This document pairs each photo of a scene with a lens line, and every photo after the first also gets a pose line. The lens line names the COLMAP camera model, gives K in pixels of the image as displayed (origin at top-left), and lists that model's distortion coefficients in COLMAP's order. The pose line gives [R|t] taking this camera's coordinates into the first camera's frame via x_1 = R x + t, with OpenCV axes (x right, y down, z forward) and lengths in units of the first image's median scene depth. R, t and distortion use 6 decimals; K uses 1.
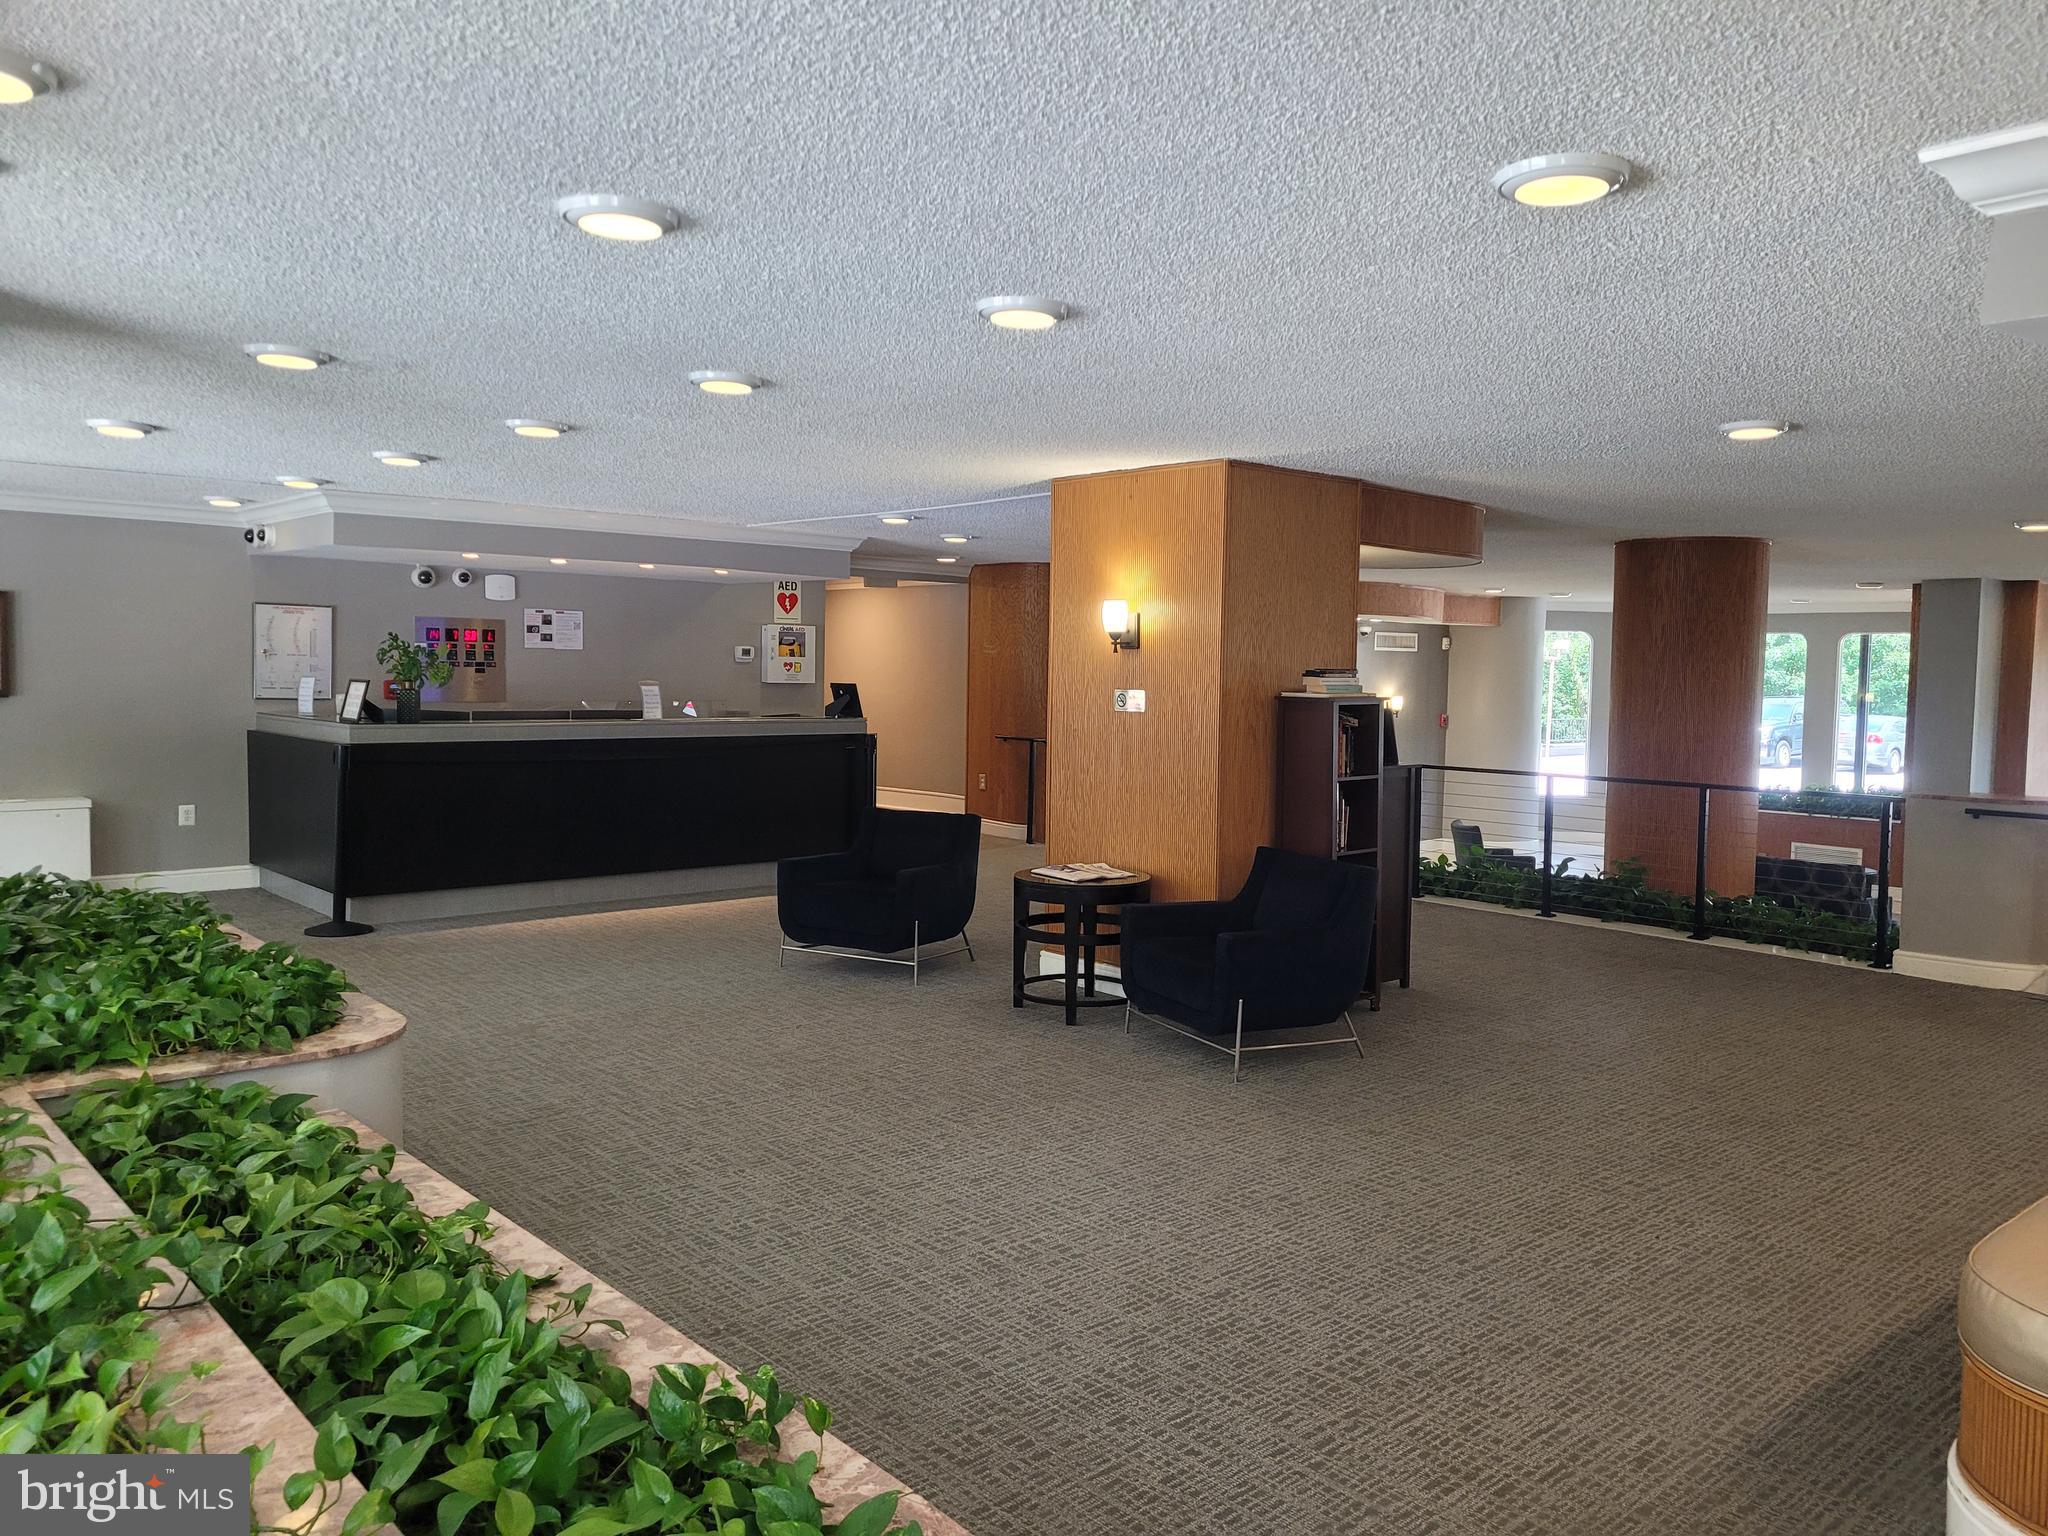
lens RADIAL K [[1540.7, 0, 1064.8], [0, 1540.7, 765.5], [0, 0, 1]] dist [0.034322, 0.001366]
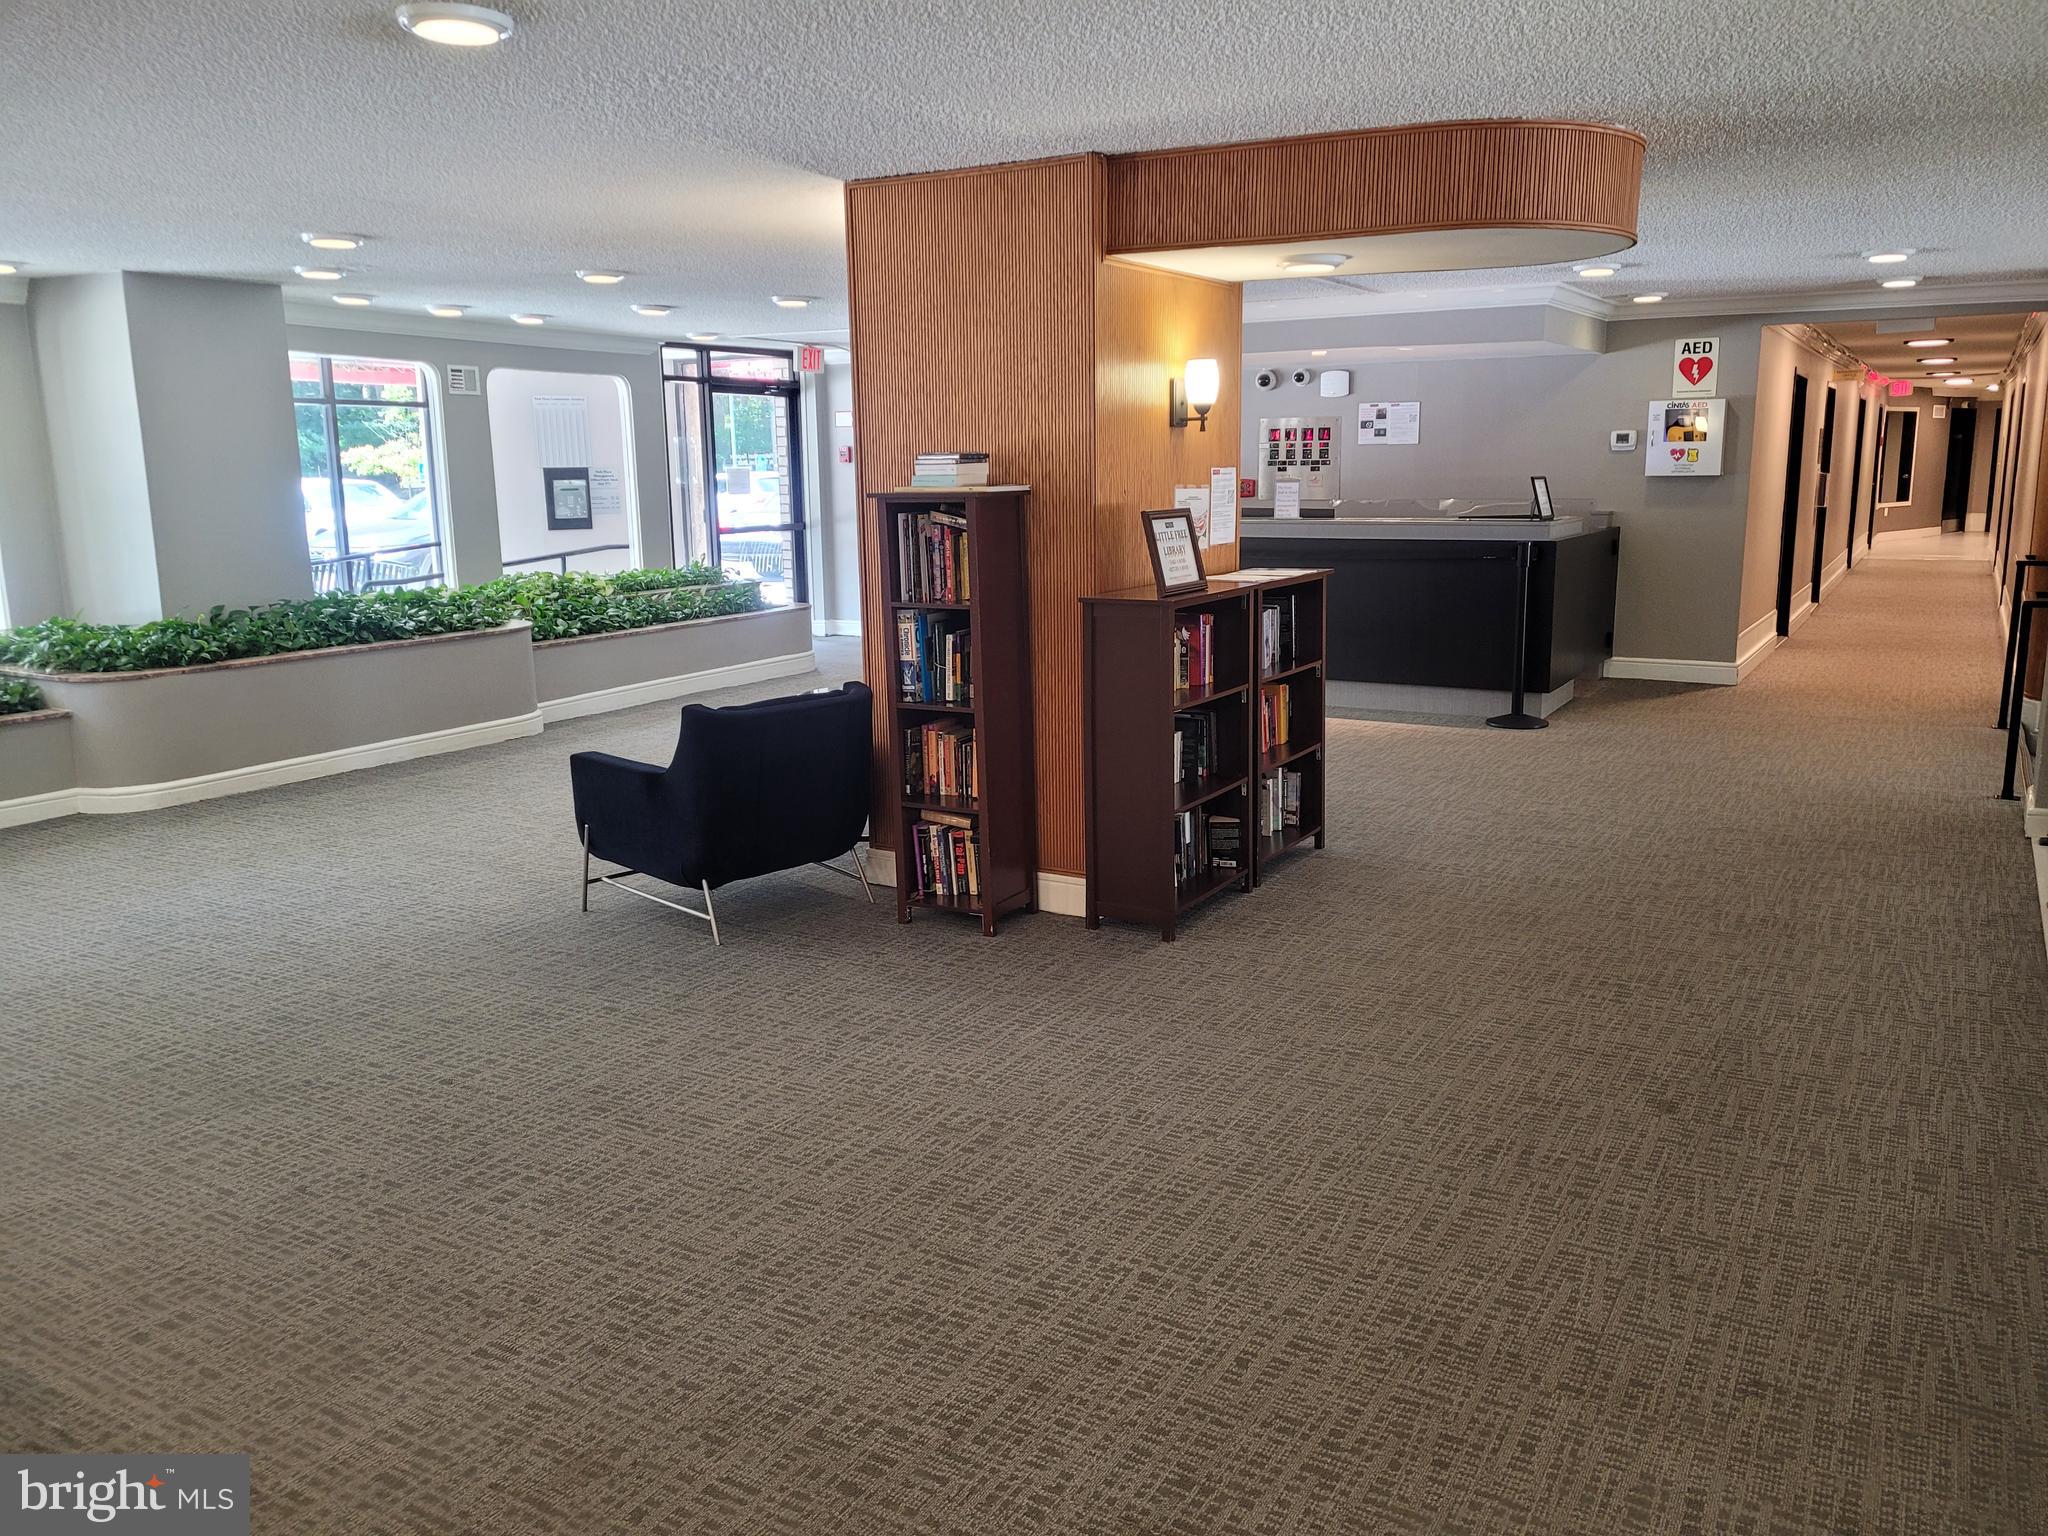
lens RADIAL K [[1540.7, 0, 1064.8], [0, 1540.7, 765.5], [0, 0, 1]] dist [0.034322, 0.001366]
pose [[0.304187, 0.164078, -0.938376, 0.554559], [-0.043523, 0.986420, 0.158370, -0.021925], [0.951618, -0.007333, 0.307197, 0.518014]]
